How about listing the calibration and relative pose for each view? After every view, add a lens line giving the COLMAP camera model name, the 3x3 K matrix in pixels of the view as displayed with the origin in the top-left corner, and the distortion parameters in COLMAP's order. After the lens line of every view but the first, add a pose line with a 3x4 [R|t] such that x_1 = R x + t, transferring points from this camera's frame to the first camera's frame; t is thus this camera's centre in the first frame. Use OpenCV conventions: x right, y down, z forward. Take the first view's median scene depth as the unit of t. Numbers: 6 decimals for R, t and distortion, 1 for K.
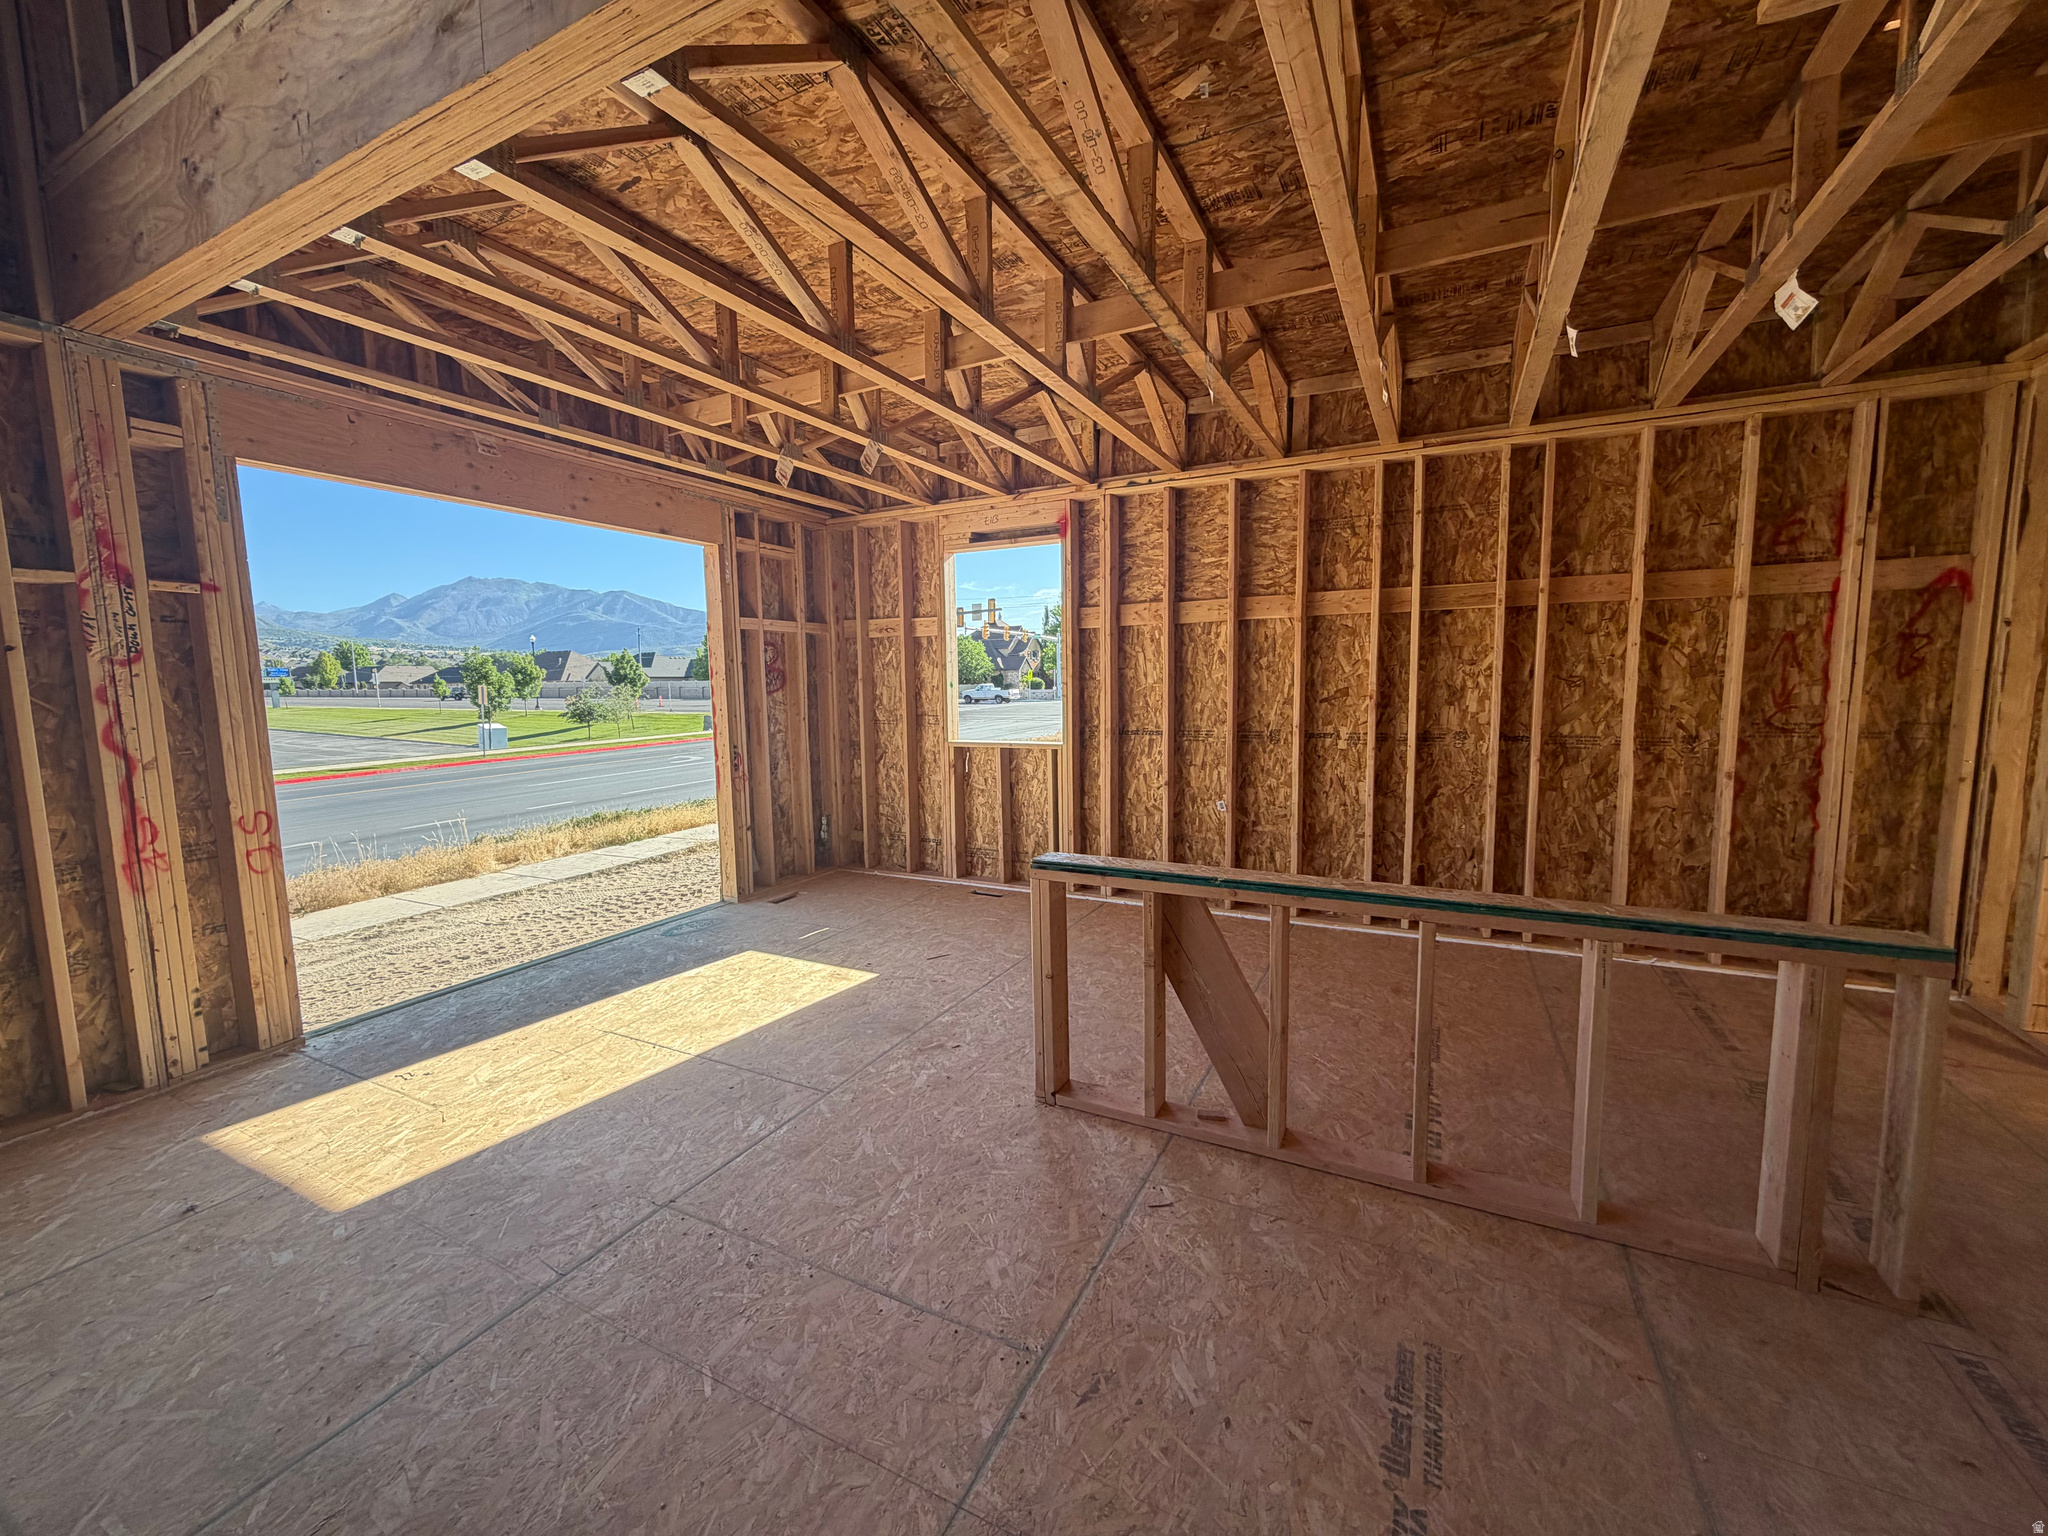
lens RADIAL K [[814.7, 0, 1017.5], [0, 814.7, 769.1], [0, 0, 1]] dist [0.001234, -0.000218]
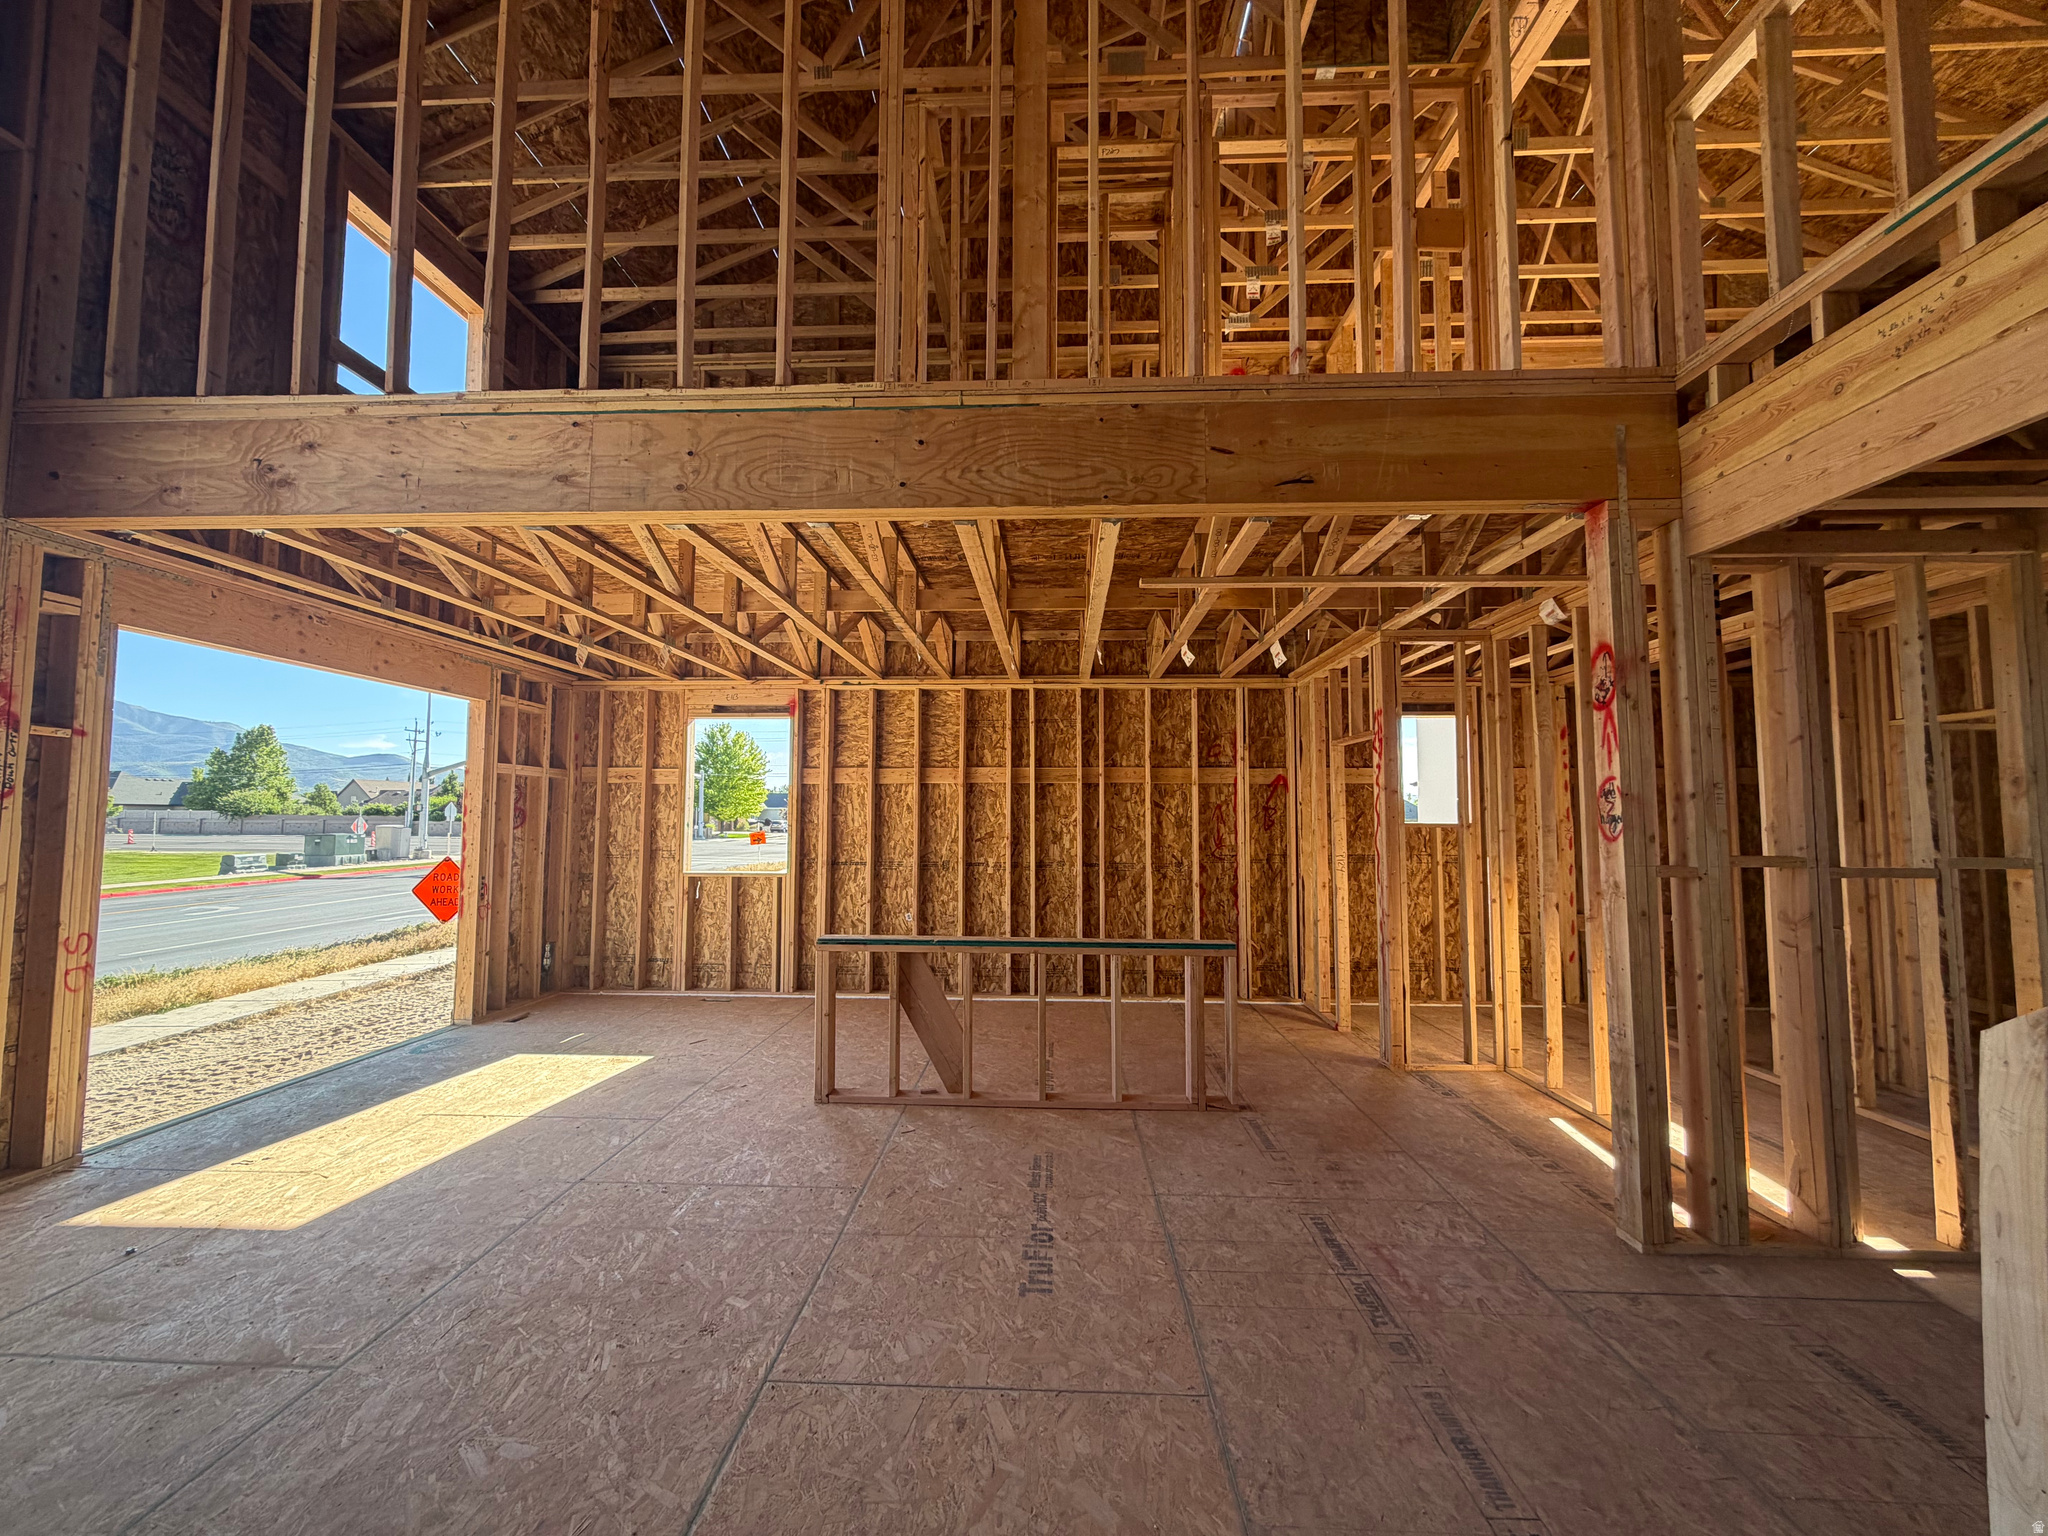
lens RADIAL K [[814.7, 0, 1023.1], [0, 814.7, 767.7], [0, 0, 1]] dist [0.001234, -0.000218]
pose [[0.906179, 0.045731, 0.420414, -0.219099], [0.027862, 0.985520, -0.167256, 0.043922], [-0.421975, 0.163278, 0.891783, -0.460378]]
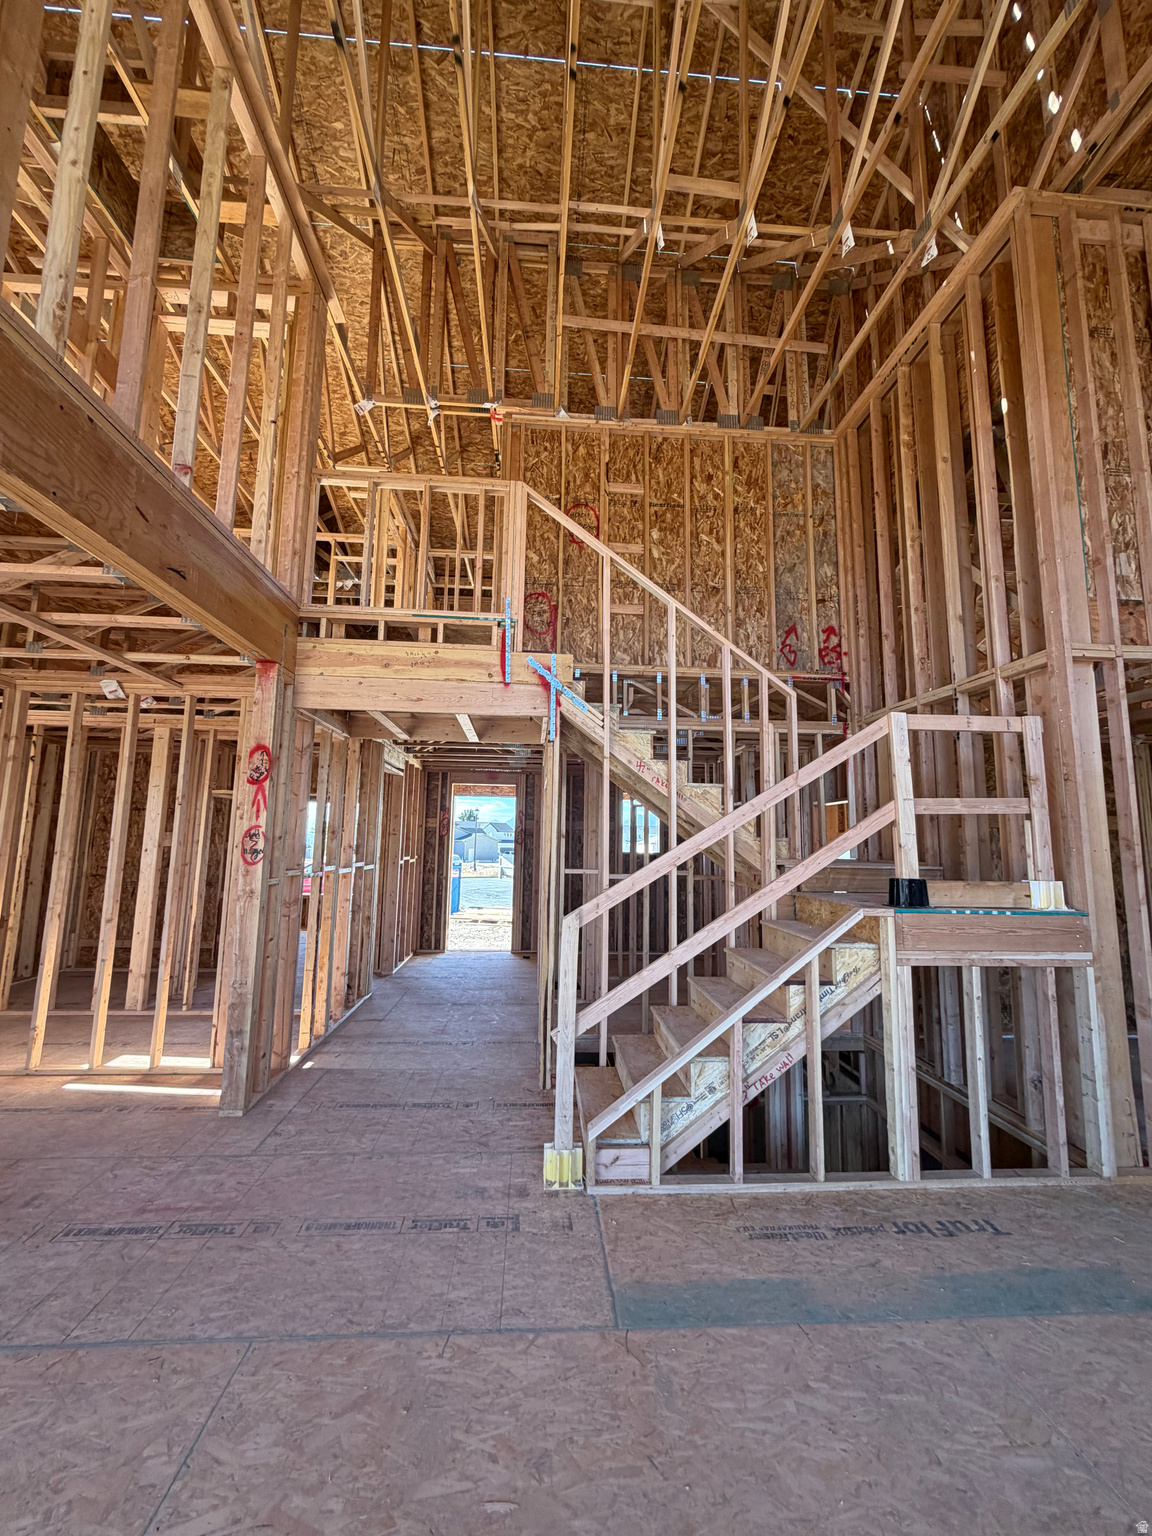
lens RADIAL K [[611.0, 0, 572.8], [0, 611.0, 765.7], [0, 0, 1]] dist [0.001234, -0.000218]
pose [[-0.515709, 0.116103, 0.848860, -0.479302], [0.085481, 0.992804, -0.083859, -0.033783], [-0.852489, 0.029314, -0.521923, 0.085262]]
